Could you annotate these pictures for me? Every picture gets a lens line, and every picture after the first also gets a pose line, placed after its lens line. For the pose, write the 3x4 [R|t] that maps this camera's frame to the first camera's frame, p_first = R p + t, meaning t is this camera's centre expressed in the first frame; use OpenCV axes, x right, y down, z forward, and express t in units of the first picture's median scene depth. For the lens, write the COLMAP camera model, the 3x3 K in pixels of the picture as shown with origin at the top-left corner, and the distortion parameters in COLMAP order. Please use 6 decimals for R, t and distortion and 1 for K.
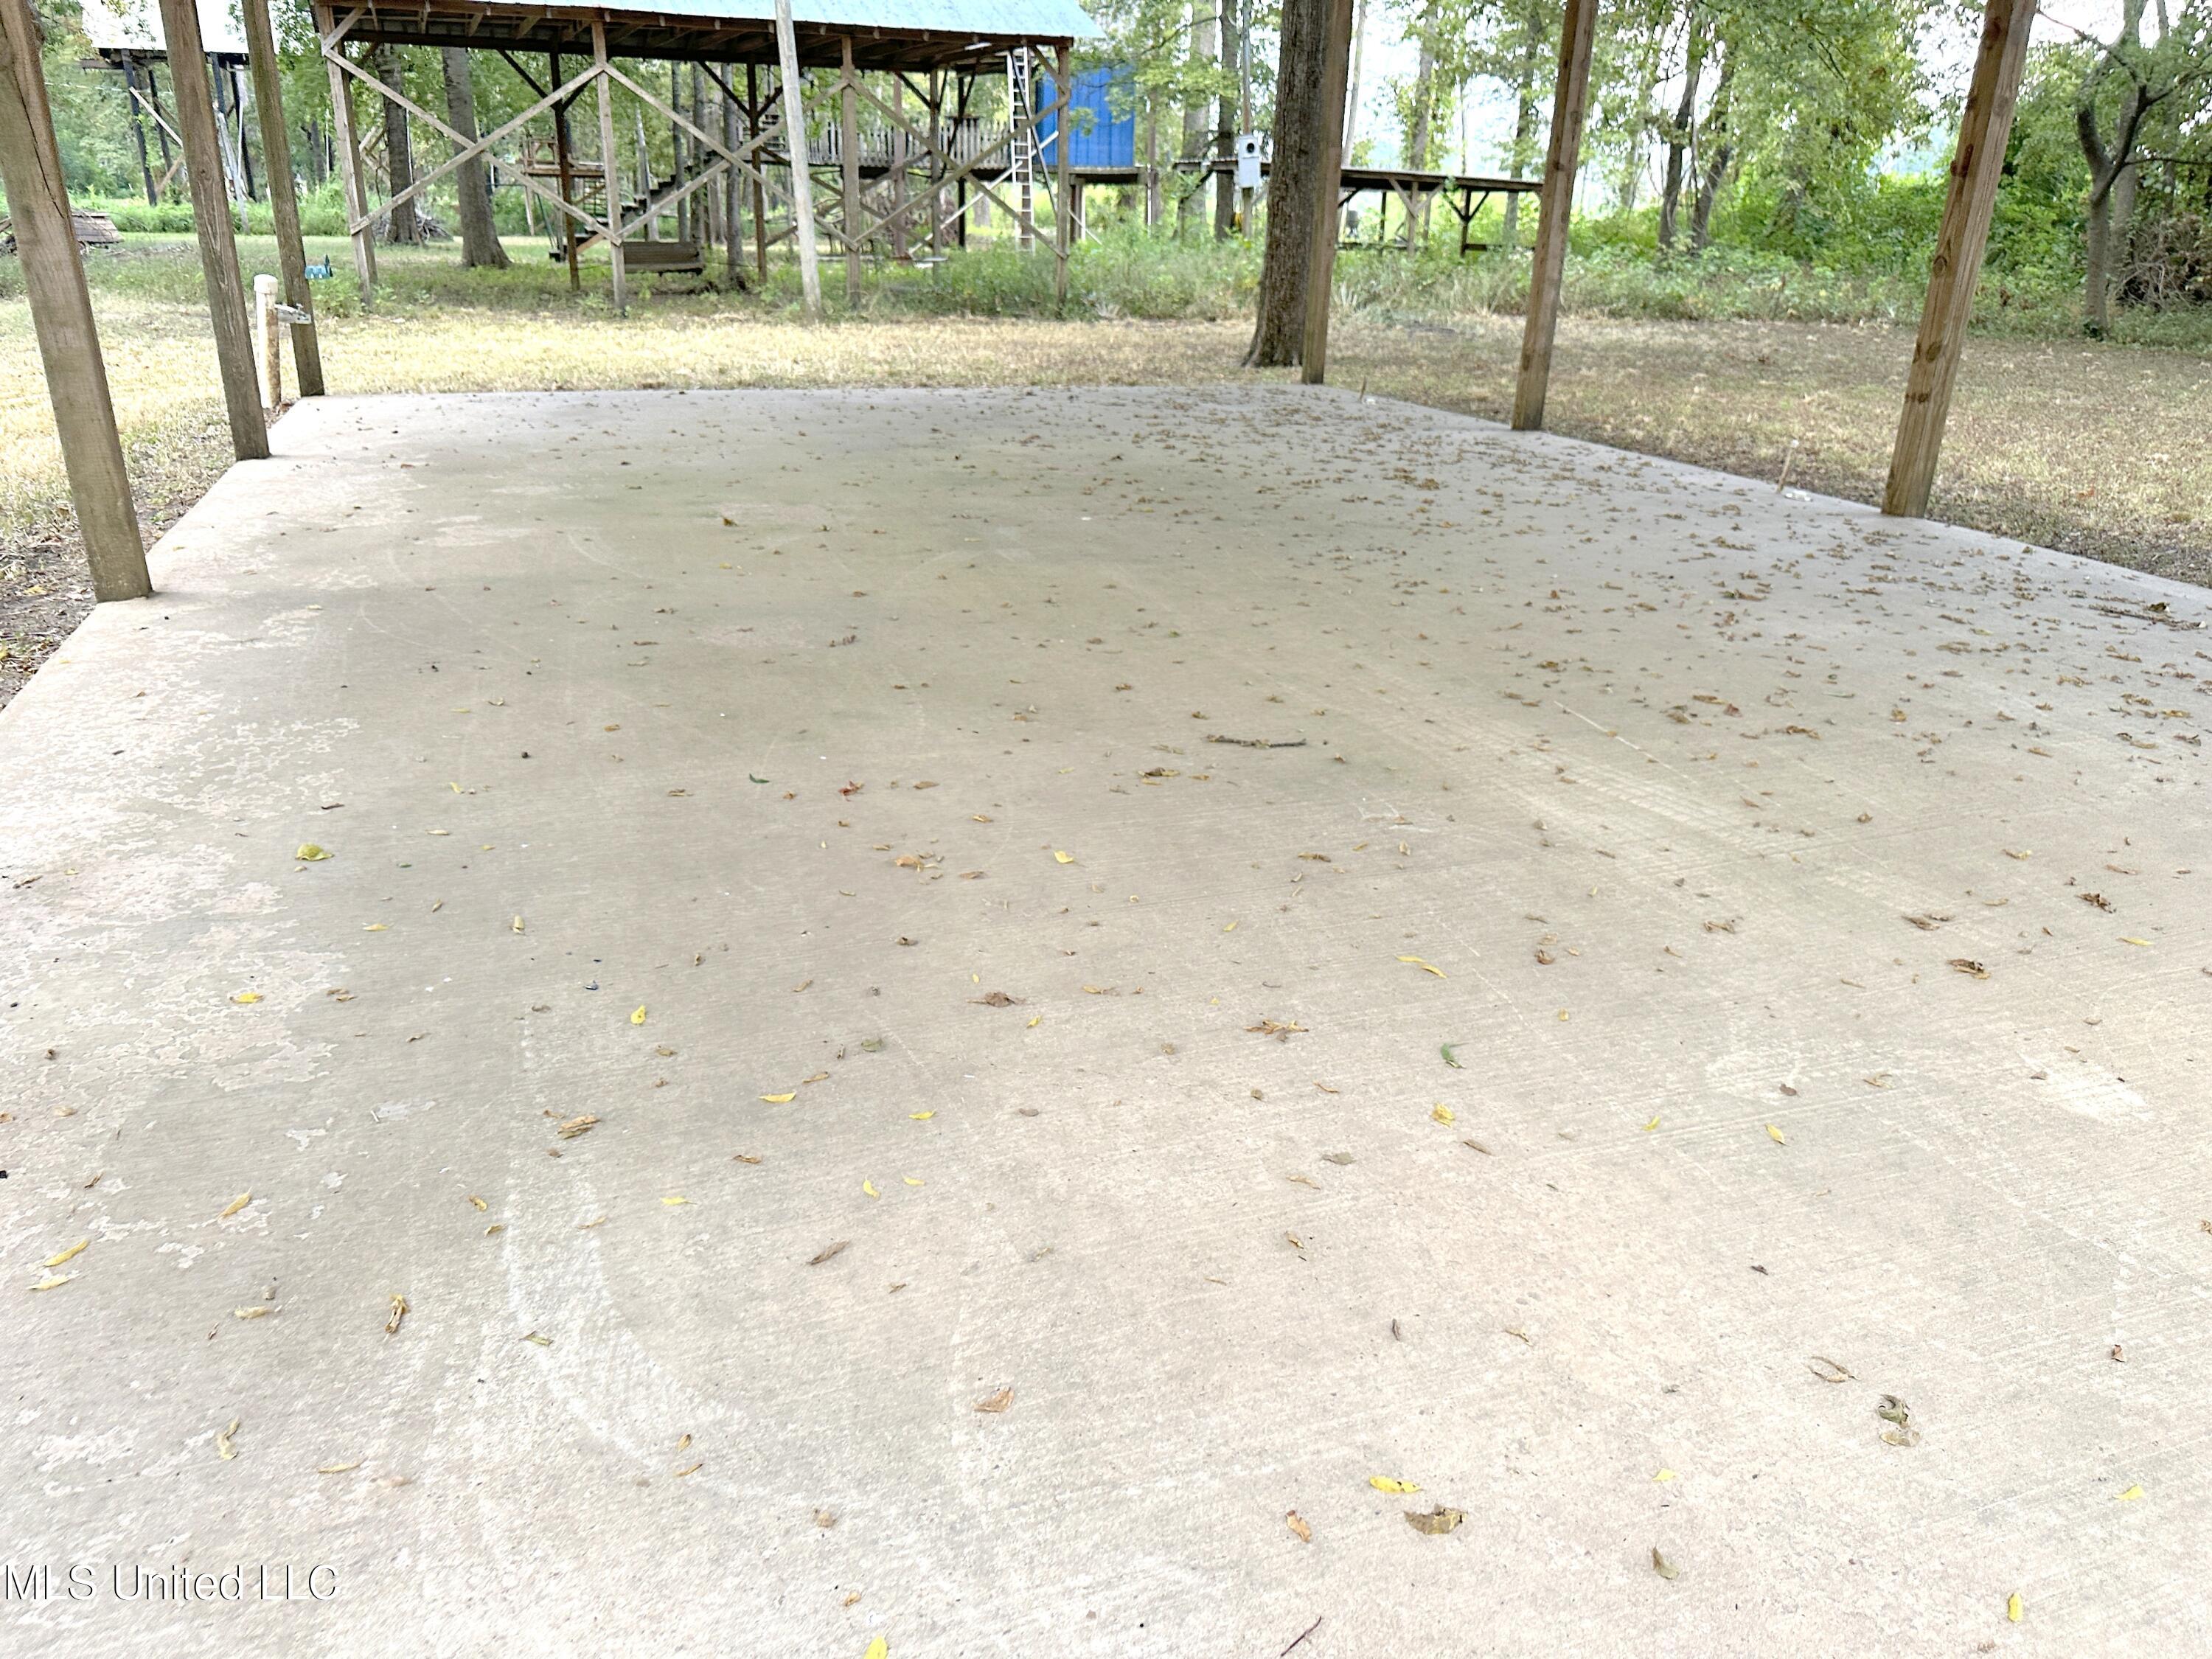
lens RADIAL K [[1546.6, 0, 1105.0], [0, 1546.6, 829.8], [0, 0, 1]] dist [0.009565, -0.013984]
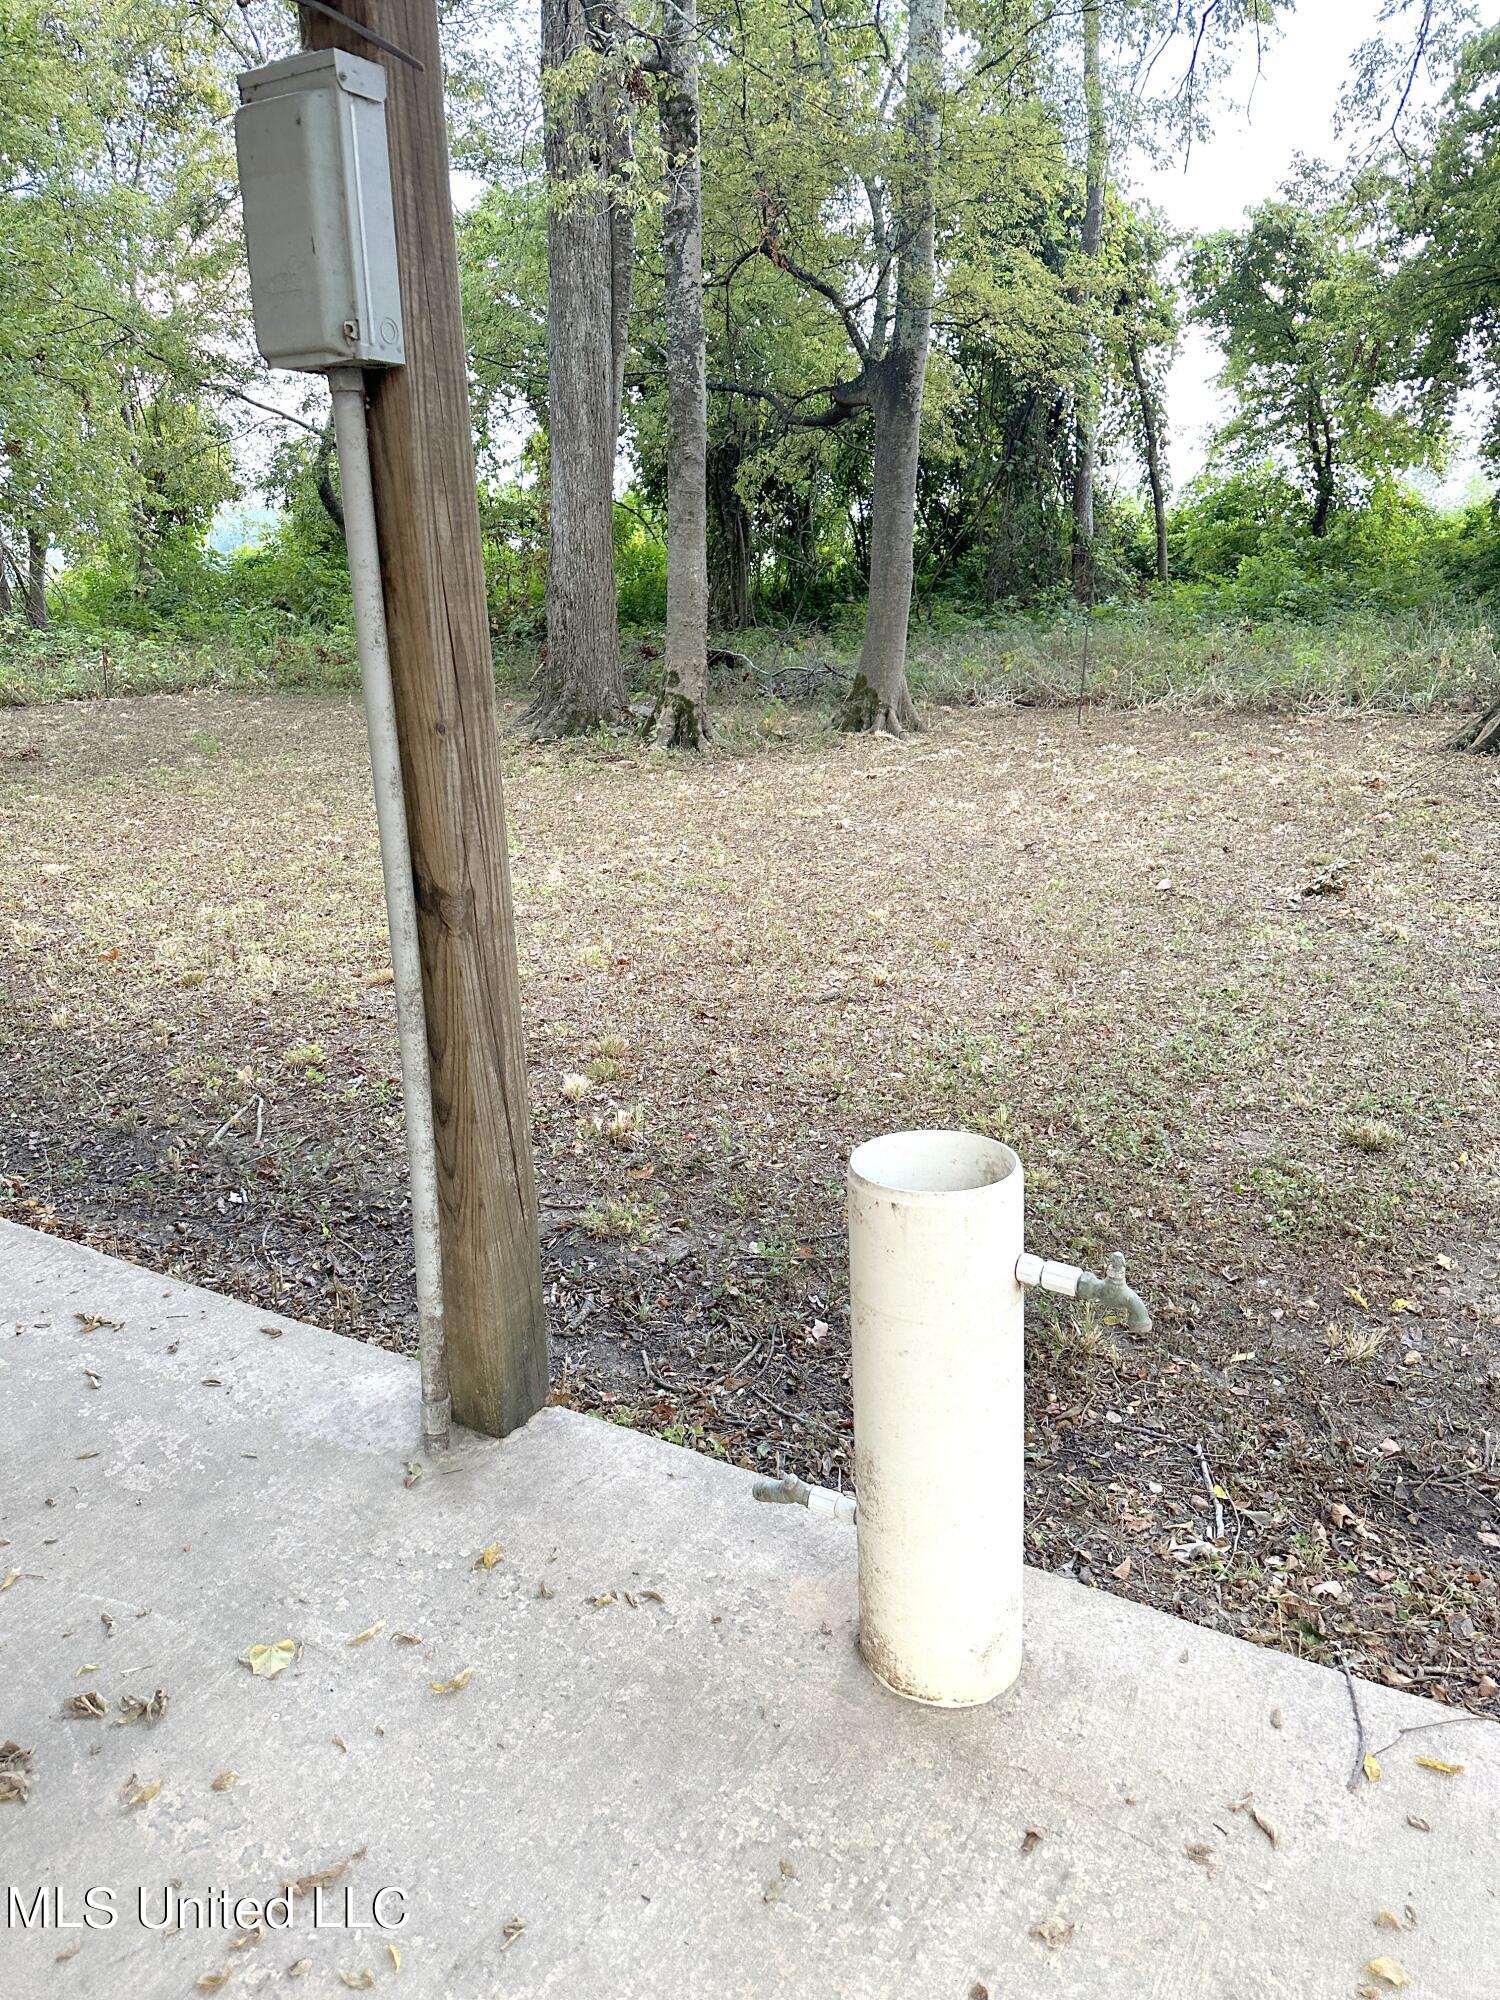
lens RADIAL K [[1398.4, 0, 752.4], [0, 1398.4, 1006.0], [0, 0, 1]] dist [0.009565, -0.013984]
pose [[0.754902, -0.236484, 0.611718, 0.152244], [0.287718, 0.957596, 0.015132, -0.037087], [-0.589357, 0.164579, 0.790931, 0.087492]]
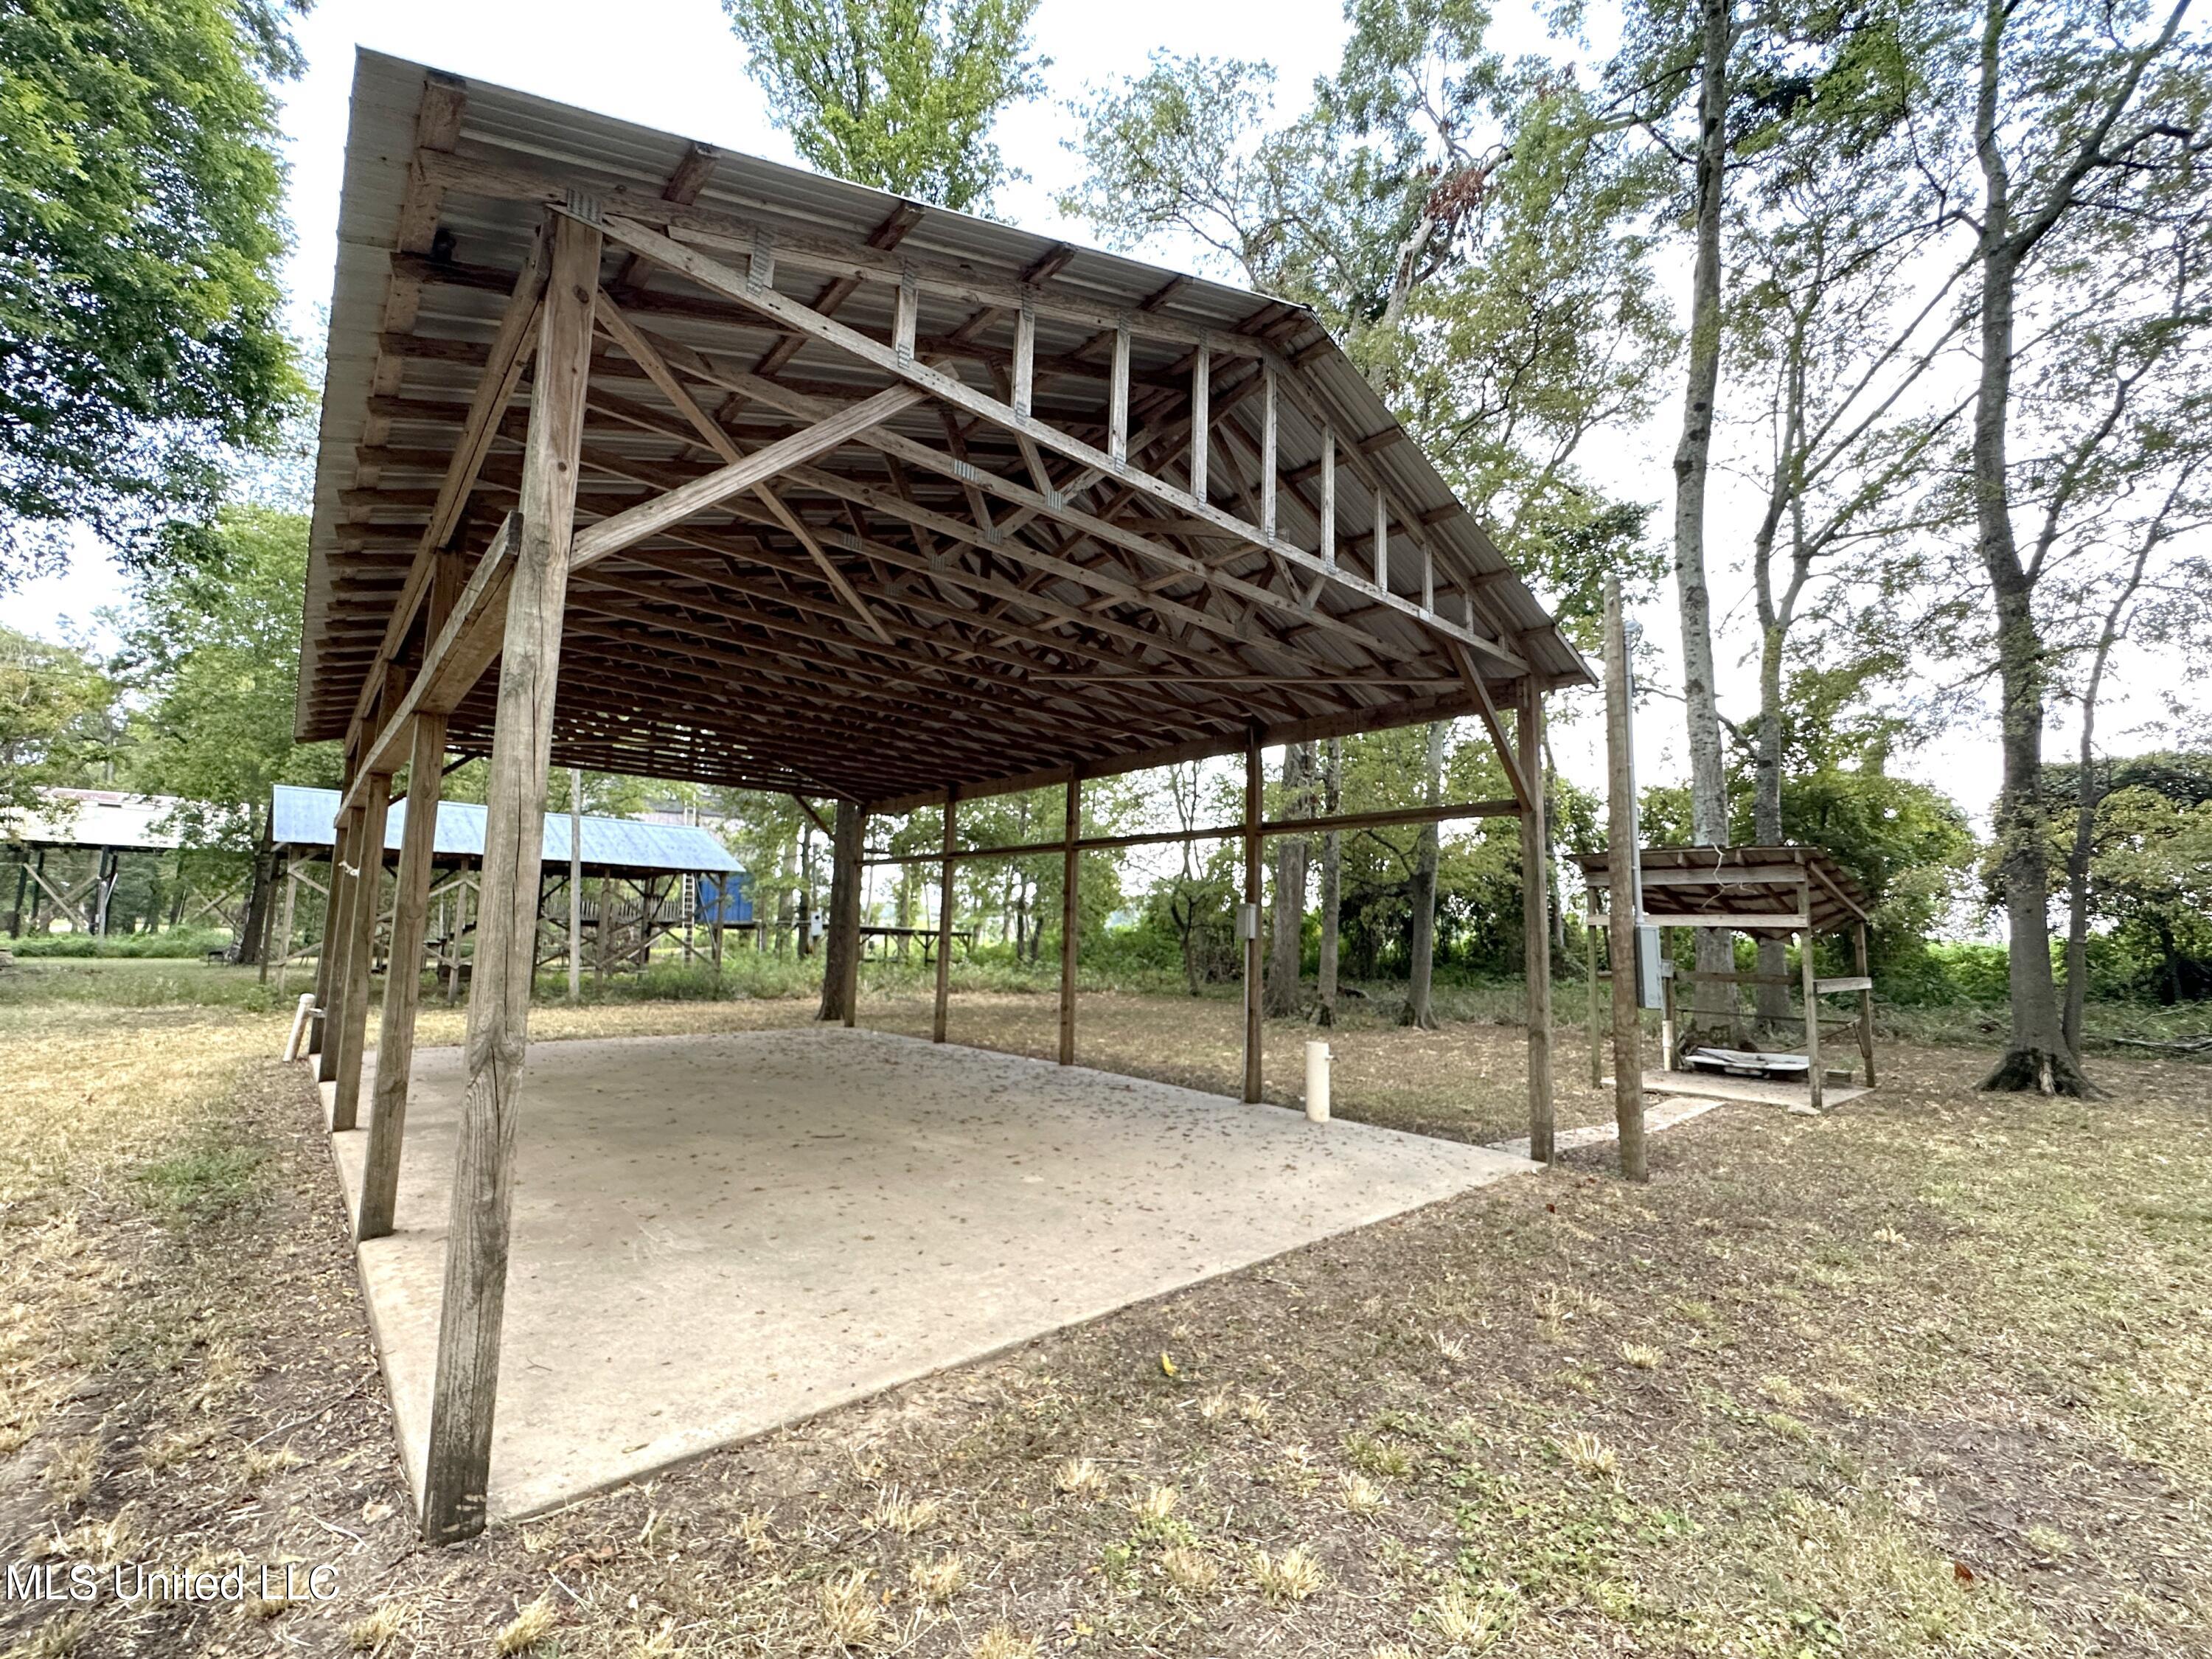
lens RADIAL K [[903.0, 0, 1101.7], [0, 903.0, 841.3], [0, 0, 1]] dist [-0.003397, 0.000133]
pose [[0.923865, 0.039233, 0.380703, -0.017869], [0.142443, 0.888020, -0.437185, 0.047174], [-0.355224, 0.458128, 0.814822, -0.156847]]
